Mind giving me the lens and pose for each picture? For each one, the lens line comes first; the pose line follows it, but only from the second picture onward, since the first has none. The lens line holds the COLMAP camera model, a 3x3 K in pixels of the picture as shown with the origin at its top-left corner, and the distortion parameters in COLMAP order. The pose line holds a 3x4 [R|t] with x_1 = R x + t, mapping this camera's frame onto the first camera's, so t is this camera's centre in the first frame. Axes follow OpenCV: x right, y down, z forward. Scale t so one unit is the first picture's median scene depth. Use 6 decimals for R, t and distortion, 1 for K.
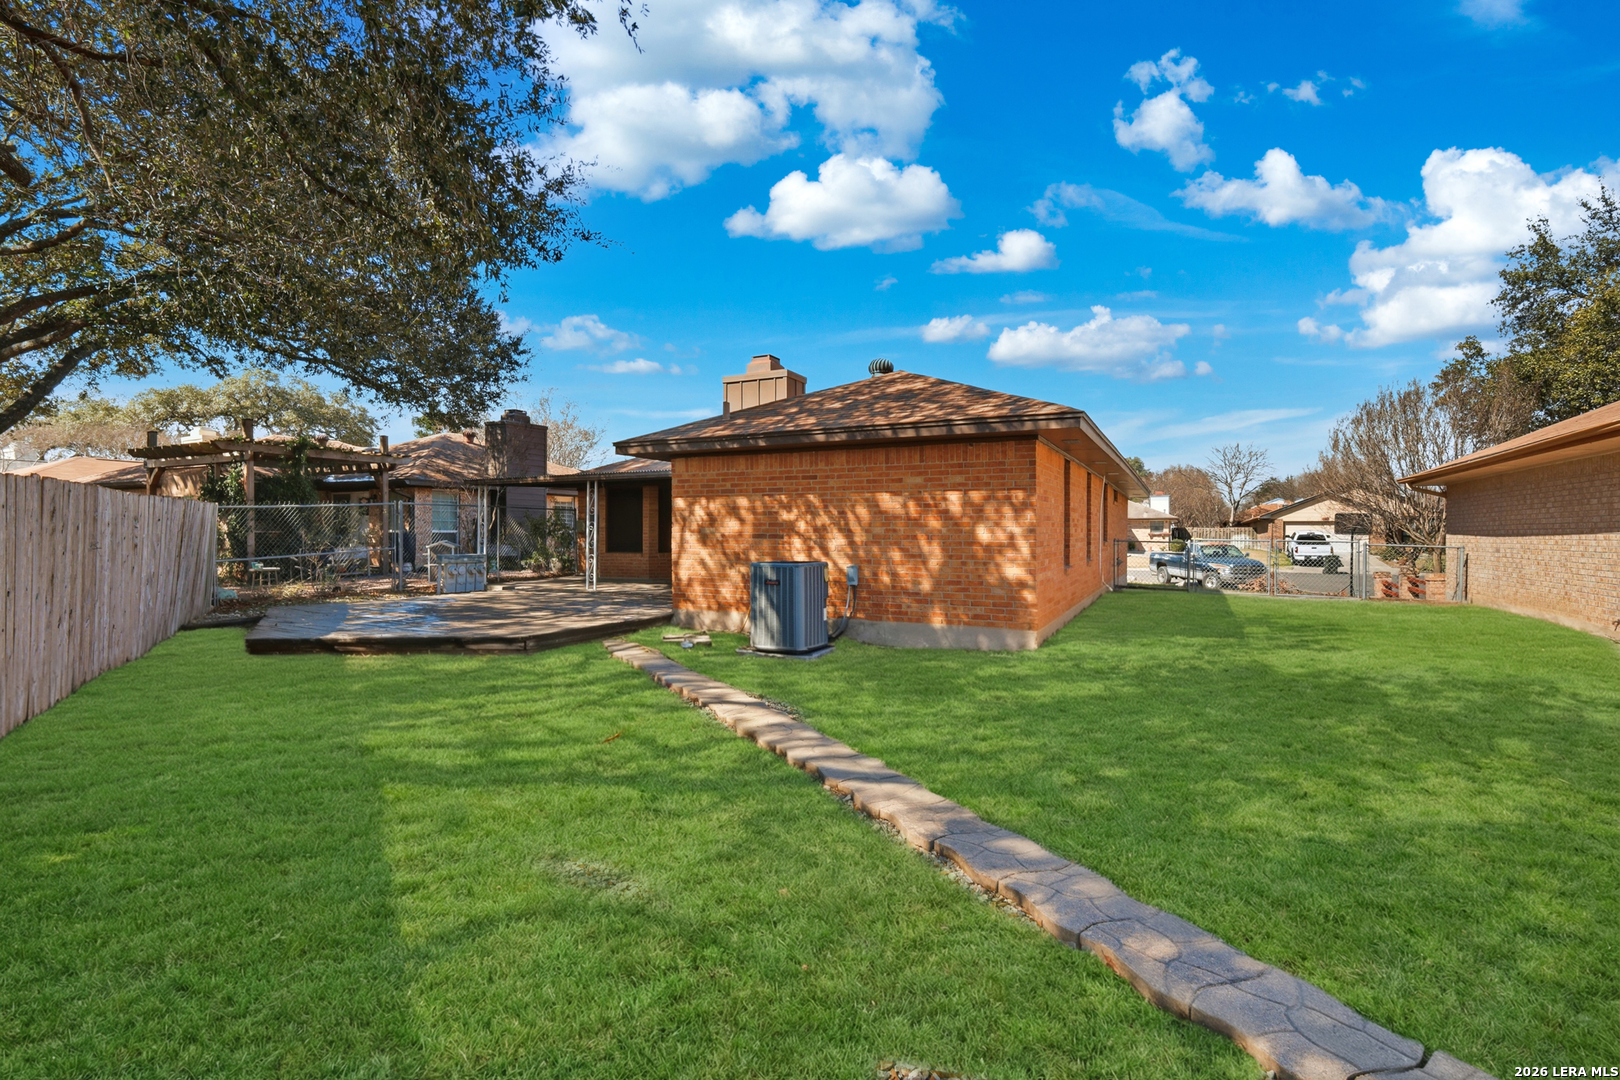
lens RADIAL K [[755.3, 0, 817.5], [0, 755.3, 538.4], [0, 0, 1]] dist [-0.012507, 0.003552]
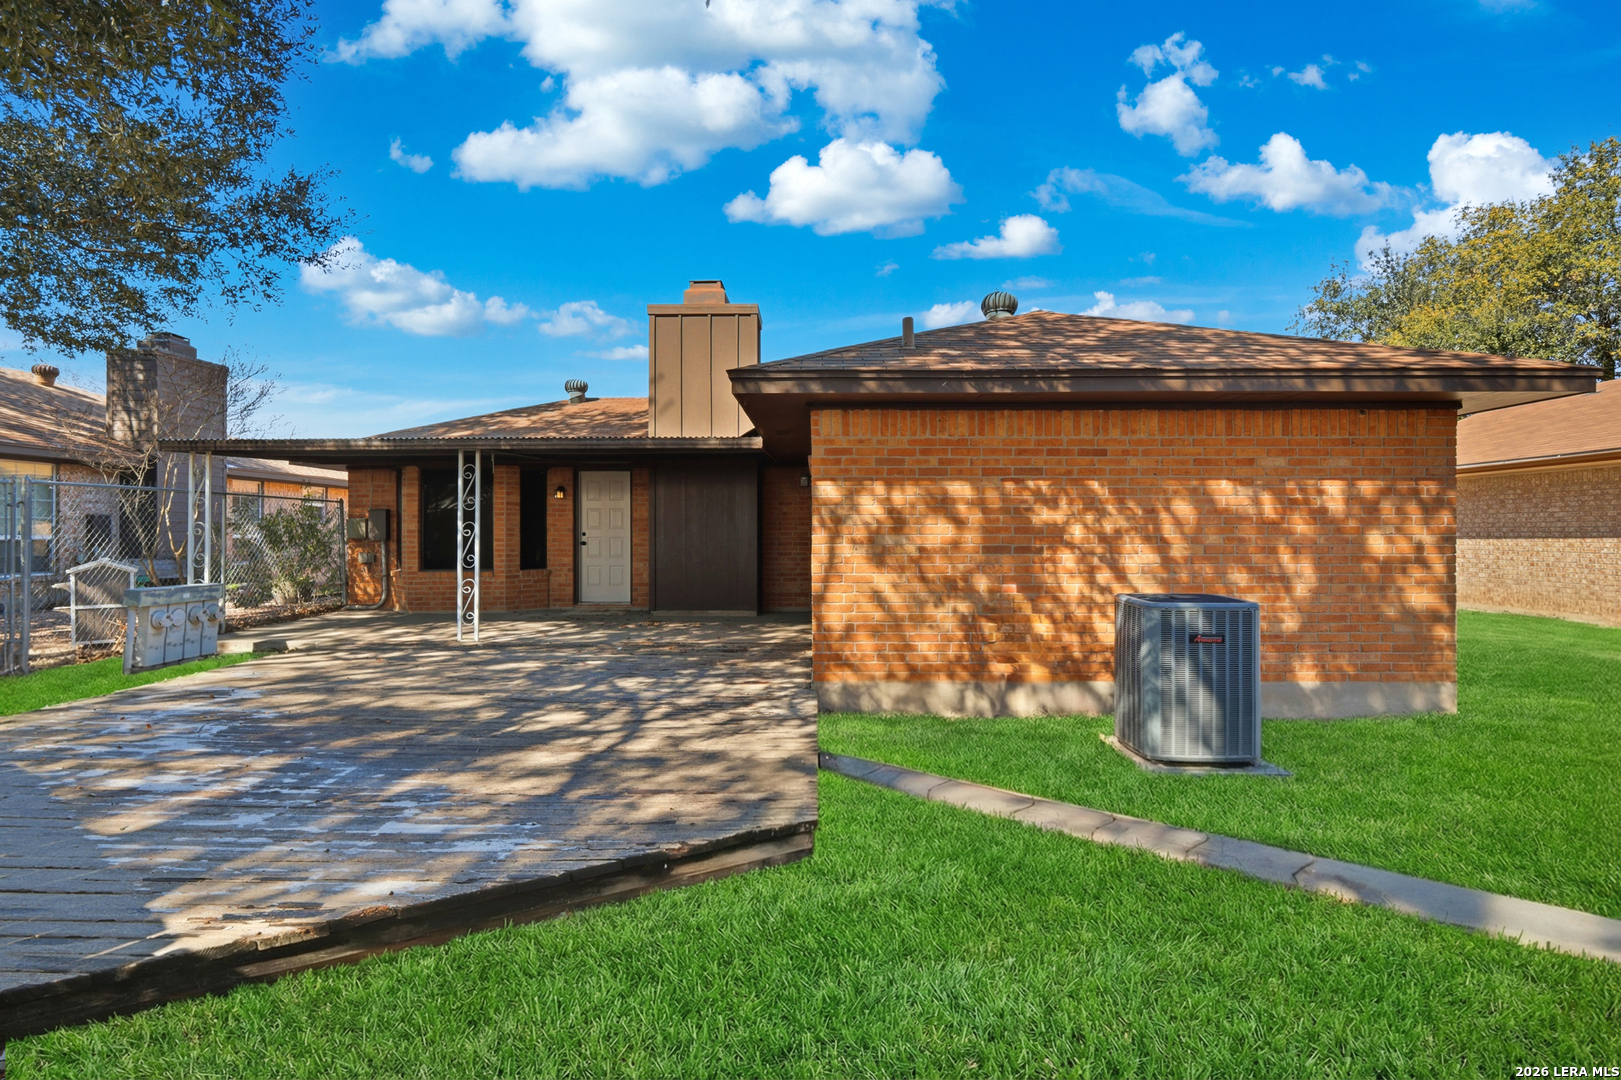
lens RADIAL K [[755.7, 0, 805.2], [0, 755.7, 534.2], [0, 0, 1]] dist [-0.012507, 0.003552]
pose [[0.898447, -0.004763, 0.439057, -0.488035], [0.005908, 0.999982, -0.001241, -0.015615], [-0.439043, 0.003709, 0.898459, 0.562214]]
